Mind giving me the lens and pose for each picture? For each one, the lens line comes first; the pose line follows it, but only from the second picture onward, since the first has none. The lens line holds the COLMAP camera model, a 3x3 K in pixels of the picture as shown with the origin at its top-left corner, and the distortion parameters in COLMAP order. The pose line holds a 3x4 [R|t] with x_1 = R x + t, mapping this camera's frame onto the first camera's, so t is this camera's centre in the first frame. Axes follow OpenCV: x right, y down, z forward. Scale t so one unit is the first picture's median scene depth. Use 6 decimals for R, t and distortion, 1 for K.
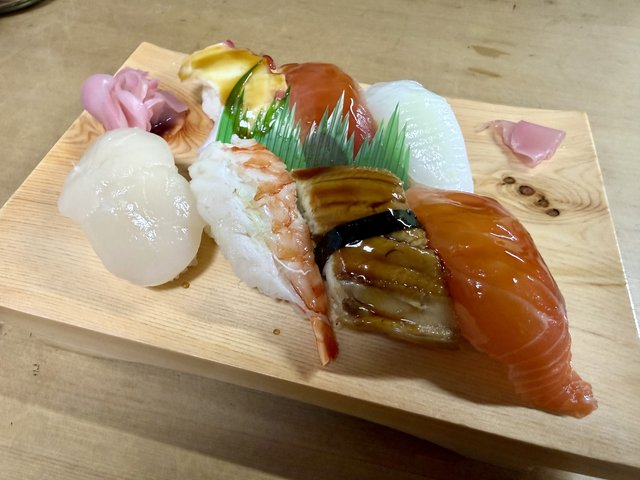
lens RADIAL K [[454.8, 0, 285.8], [0, 454.8, 239.1], [0, 0, 1]] dist [0.003539, 0.003411]
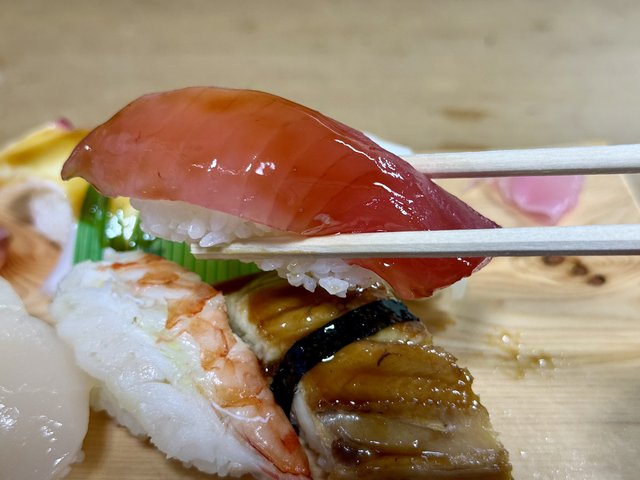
lens RADIAL K [[983.5, 0, 320.0], [0, 983.5, 240.0], [0, 0, 1]] dist [0.090707, -0.002957]
pose [[0.962656, -0.165494, 0.214255, -0.126903], [0.219844, 0.939716, -0.261919, 0.195661], [-0.157993, 0.299240, 0.941007, -0.369756]]
